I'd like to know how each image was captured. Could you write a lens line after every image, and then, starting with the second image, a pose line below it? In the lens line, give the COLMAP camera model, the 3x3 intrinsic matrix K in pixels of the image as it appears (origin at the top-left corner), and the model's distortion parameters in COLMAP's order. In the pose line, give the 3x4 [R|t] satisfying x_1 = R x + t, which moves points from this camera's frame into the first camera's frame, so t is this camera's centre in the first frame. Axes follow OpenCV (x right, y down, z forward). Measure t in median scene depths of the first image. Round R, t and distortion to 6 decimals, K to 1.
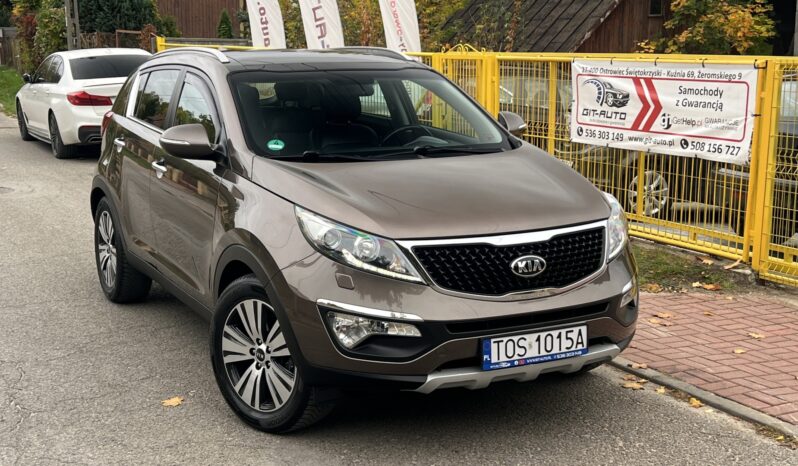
lens RADIAL K [[1070.2, 0, 401.7], [0, 1070.2, 248.2], [0, 0, 1]] dist [0.233189, -0.761201]
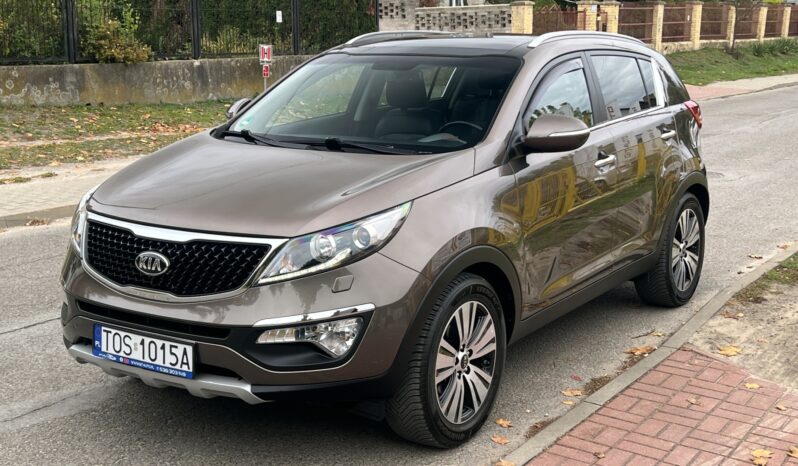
lens RADIAL K [[1070.2, 0, 401.7], [0, 1070.2, 248.2], [0, 0, 1]] dist [0.233189, -0.761201]
pose [[0.485486, 0.180352, -0.855439, 1.006193], [-0.171789, 0.979093, 0.108926, -0.133316], [0.857200, 0.094073, 0.506319, 0.705067]]
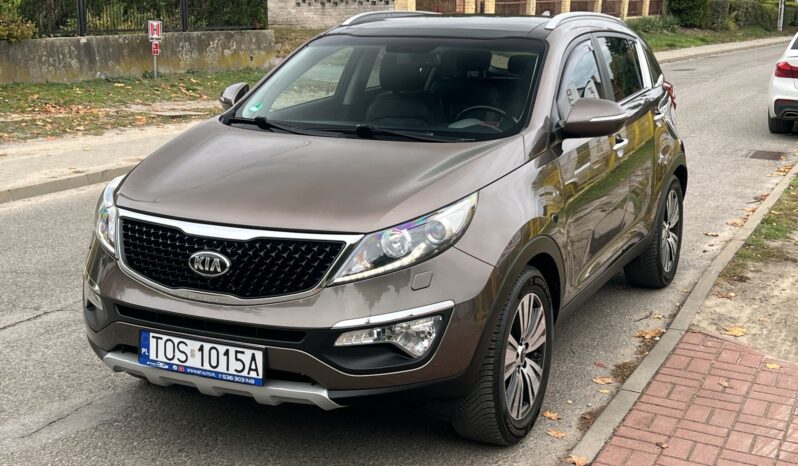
lens RADIAL K [[1070.2, 0, 401.7], [0, 1070.2, 248.2], [0, 0, 1]] dist [0.233189, -0.761201]
pose [[0.597355, 0.184918, -0.780367, 0.874270], [-0.163403, 0.980706, 0.107310, -0.112665], [0.785154, 0.063412, 0.616046, 0.582207]]
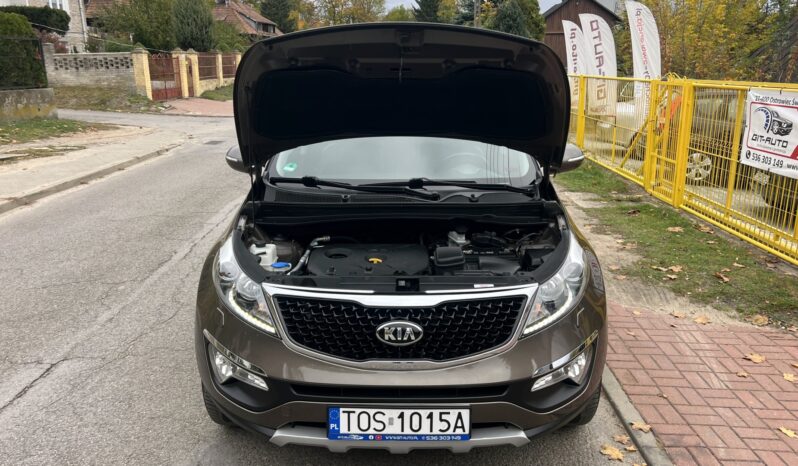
lens RADIAL K [[636.8, 0, 399.6], [0, 636.8, 236.6], [0, 0, 1]] dist [0.065442, -0.081387]
pose [[0.878691, 0.123696, -0.461087, 0.348537], [-0.091936, 0.991615, 0.090820, -0.110016], [0.468455, -0.037412, 0.882695, 0.531126]]
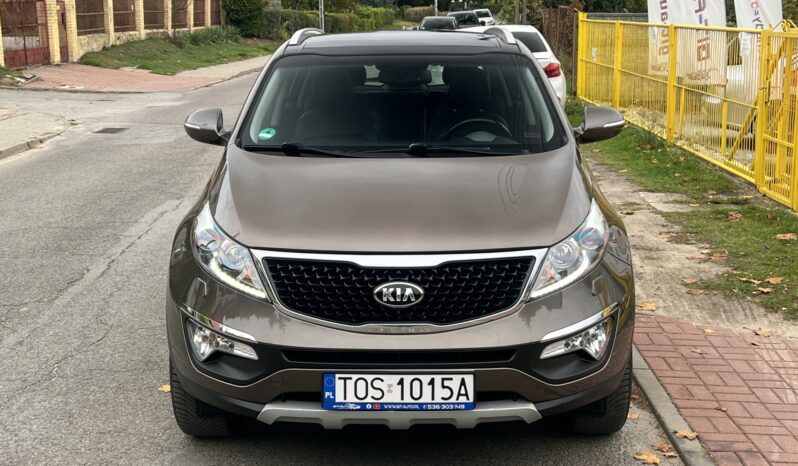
lens RADIAL K [[1070.2, 0, 401.7], [0, 1070.2, 248.2], [0, 0, 1]] dist [0.233189, -0.761201]
pose [[0.879671, 0.098652, -0.465238, 0.501587], [-0.087623, 0.995122, 0.045335, -0.057035], [0.467440, 0.000886, 0.884024, 0.257587]]
